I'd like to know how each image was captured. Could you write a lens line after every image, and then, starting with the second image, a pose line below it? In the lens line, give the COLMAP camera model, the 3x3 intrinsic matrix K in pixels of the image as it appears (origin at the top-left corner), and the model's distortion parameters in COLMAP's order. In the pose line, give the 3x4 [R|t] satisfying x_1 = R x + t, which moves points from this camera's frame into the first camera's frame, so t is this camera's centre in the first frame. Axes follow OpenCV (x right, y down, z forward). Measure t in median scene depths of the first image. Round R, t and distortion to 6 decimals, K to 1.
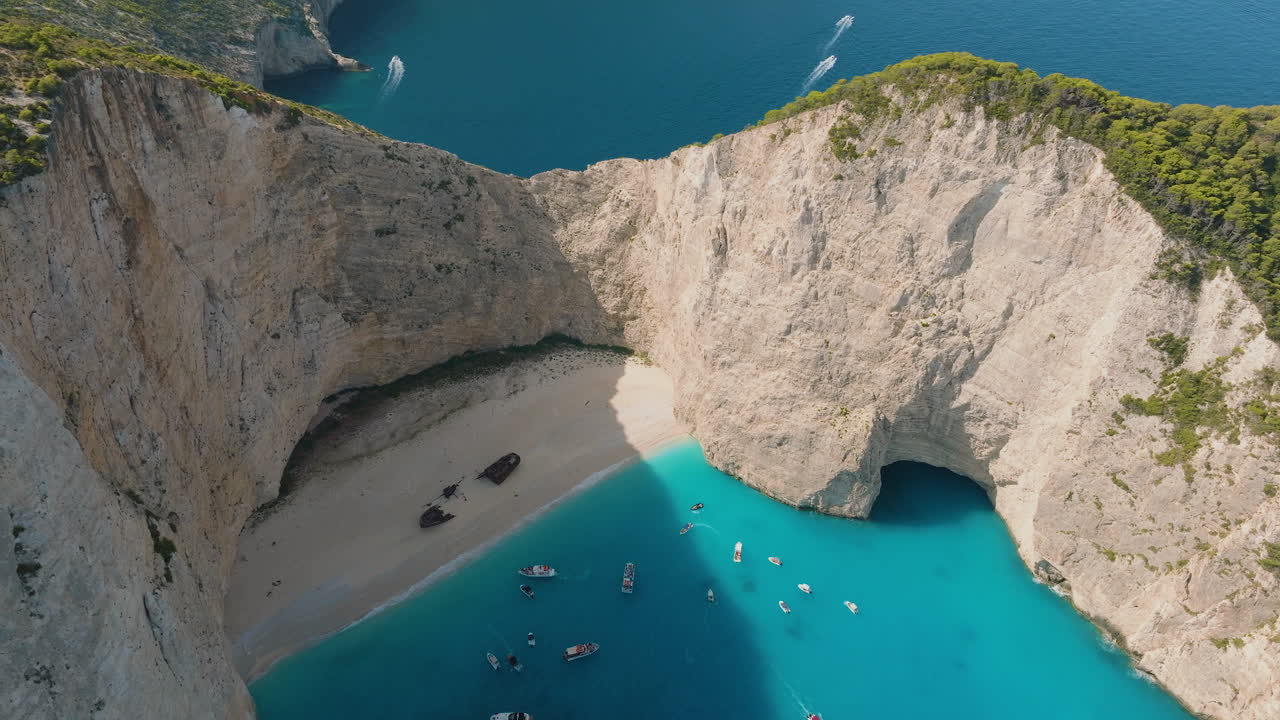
lens RADIAL K [[958.1, 0, 640.0], [0, 958.1, 360.0], [0, 0, 1]] dist [0.002949, -0.002452]
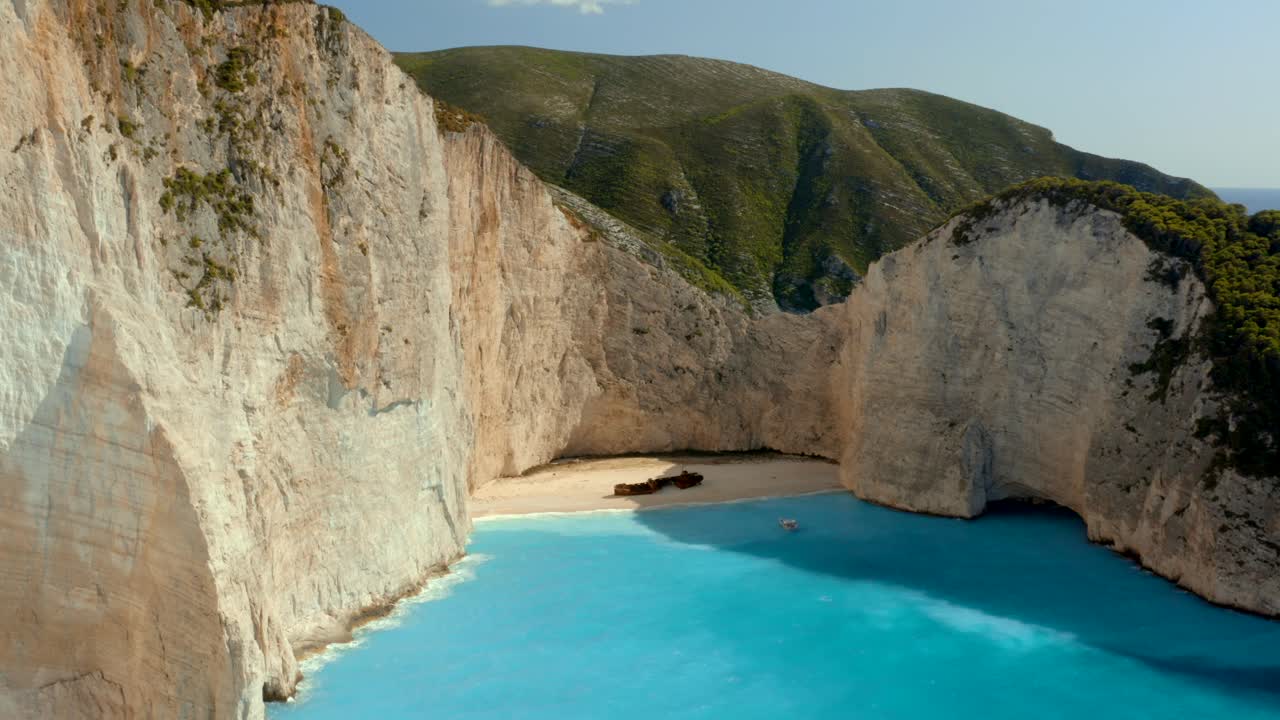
lens RADIAL K [[1437.1, 0, 639.6], [0, 1437.1, 342.3], [0, 0, 1]] dist [-0.174149, -0.016295]
pose [[0.936079, 0.024153, -0.350959, 0.521357], [-0.204563, 0.849003, -0.487184, 1.027871], [0.286198, 0.527836, 0.799675, -0.702582]]
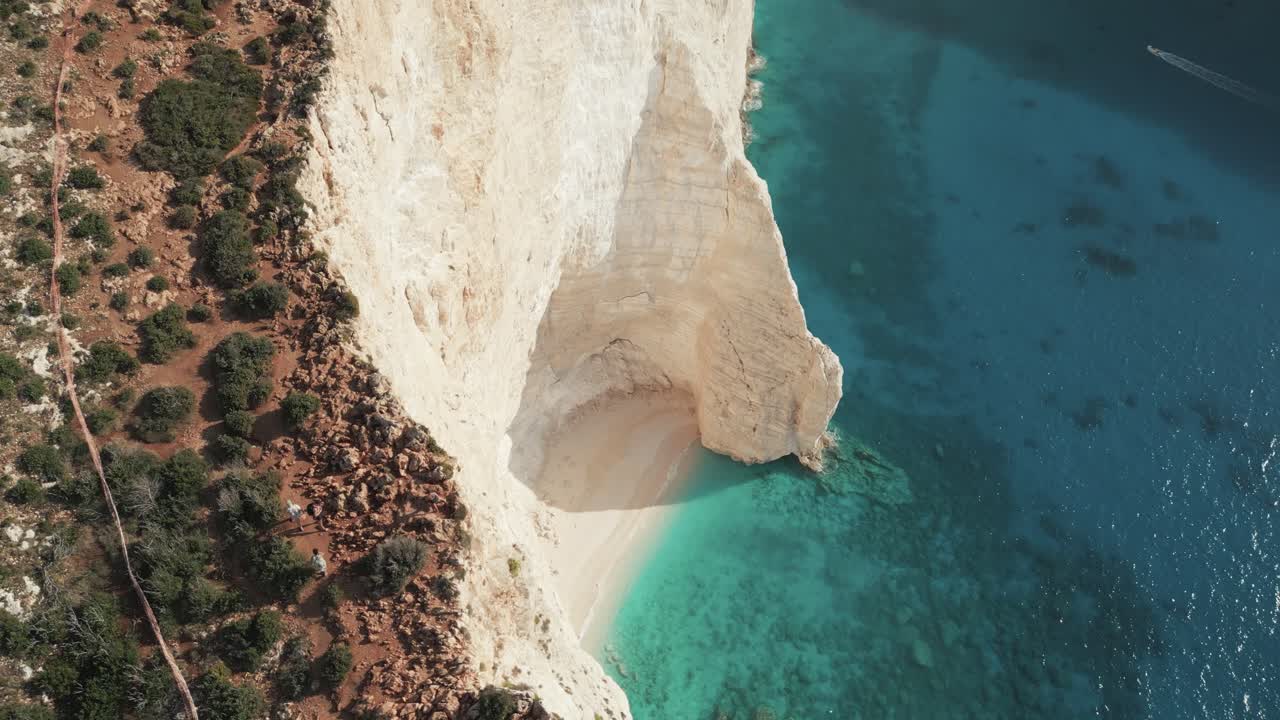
lens RADIAL K [[934.1, 0, 640.0], [0, 934.1, 360.0], [0, 0, 1]] dist [0.086592, -0.088658]
pose [[0.971297, 0.181184, -0.154127, -0.169349], [-0.146161, 0.965786, 0.214232, 0.618120], [0.187669, -0.185555, 0.964546, -0.575799]]
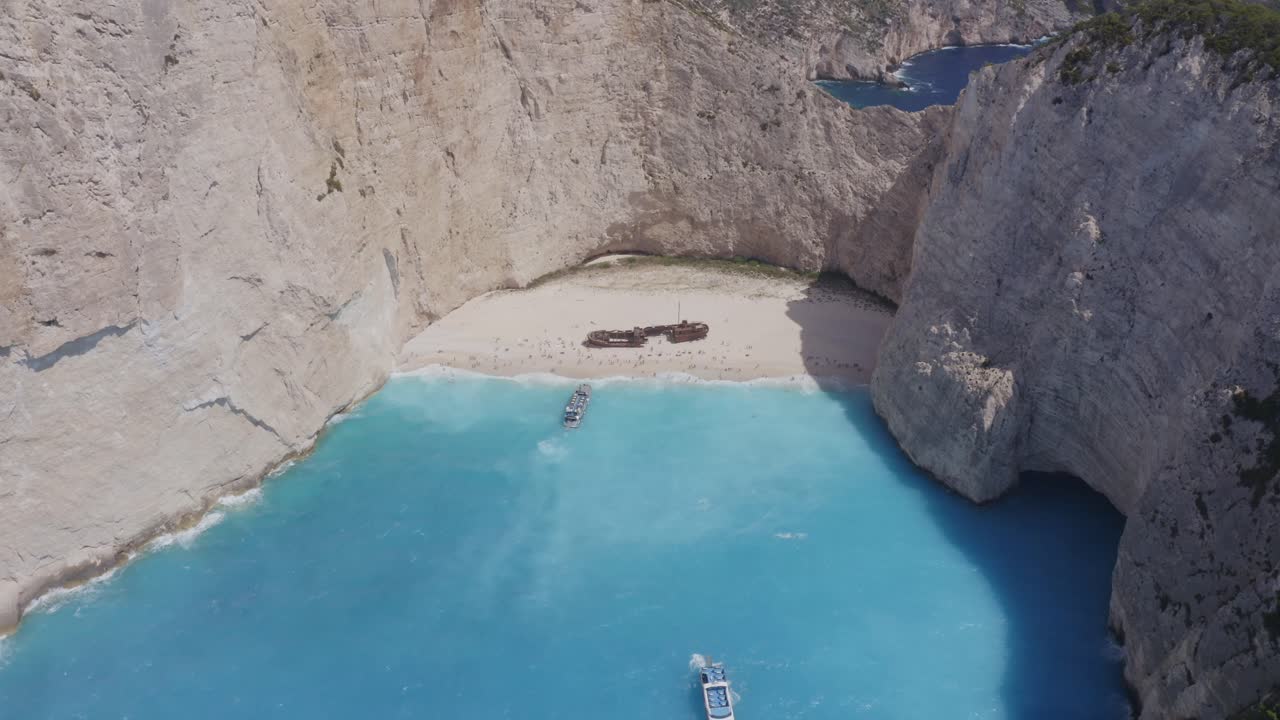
lens RADIAL K [[1018.9, 0, 640.0], [0, 1018.9, 360.0], [0, 0, 1]] dist [-0.186045, 0.005753]
pose [[0.720122, 0.311130, -0.620179, 0.583409], [-0.401015, 0.916051, -0.006076, 0.195079], [0.566226, 0.253077, 0.784436, 0.152312]]
